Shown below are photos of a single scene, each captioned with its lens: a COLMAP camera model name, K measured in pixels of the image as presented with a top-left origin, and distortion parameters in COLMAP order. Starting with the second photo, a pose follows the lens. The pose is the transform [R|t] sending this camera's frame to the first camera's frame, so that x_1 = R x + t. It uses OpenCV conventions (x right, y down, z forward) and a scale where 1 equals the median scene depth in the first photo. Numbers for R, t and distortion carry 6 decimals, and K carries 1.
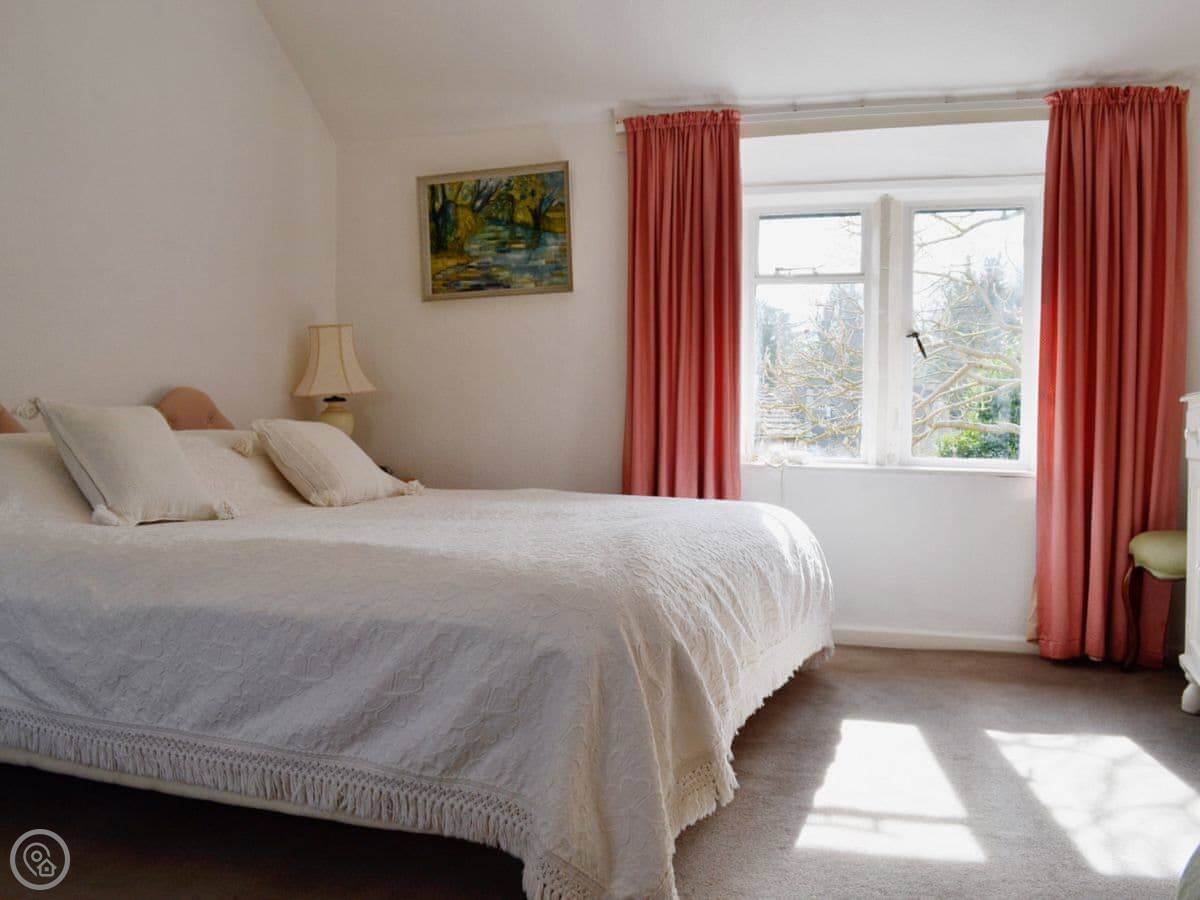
lens RADIAL K [[1028.3, 0, 600.0], [0, 1028.3, 470.2], [0, 0, 1]] dist [-0.061899, -0.004487]
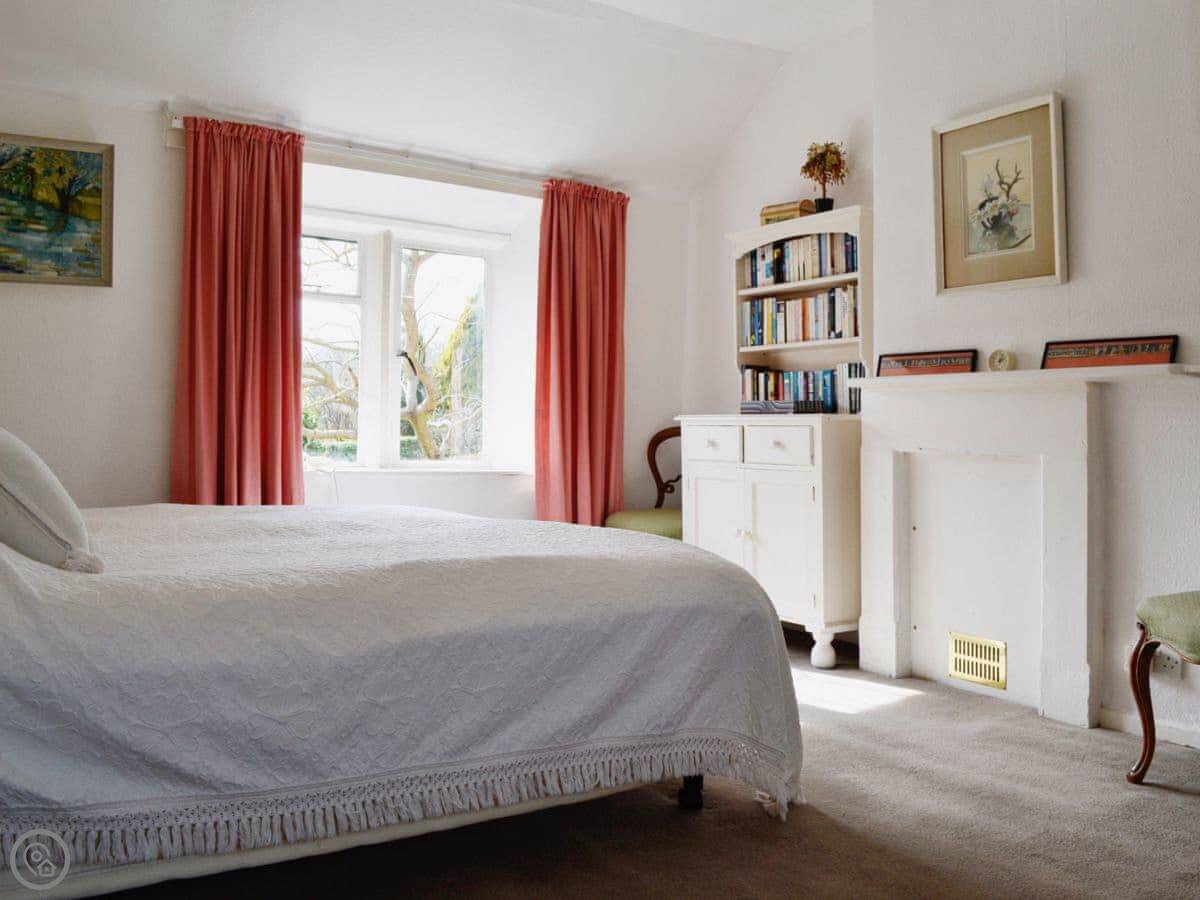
lens RADIAL K [[1021.9, 0, 599.6], [0, 1021.9, 433.8], [0, 0, 1]] dist [-0.123149, 0.081539]
pose [[0.627252, -0.002550, 0.778812, -0.461210], [0.025566, 0.999523, -0.017318, -0.016852], [-0.778397, 0.030774, 0.627018, 0.111921]]
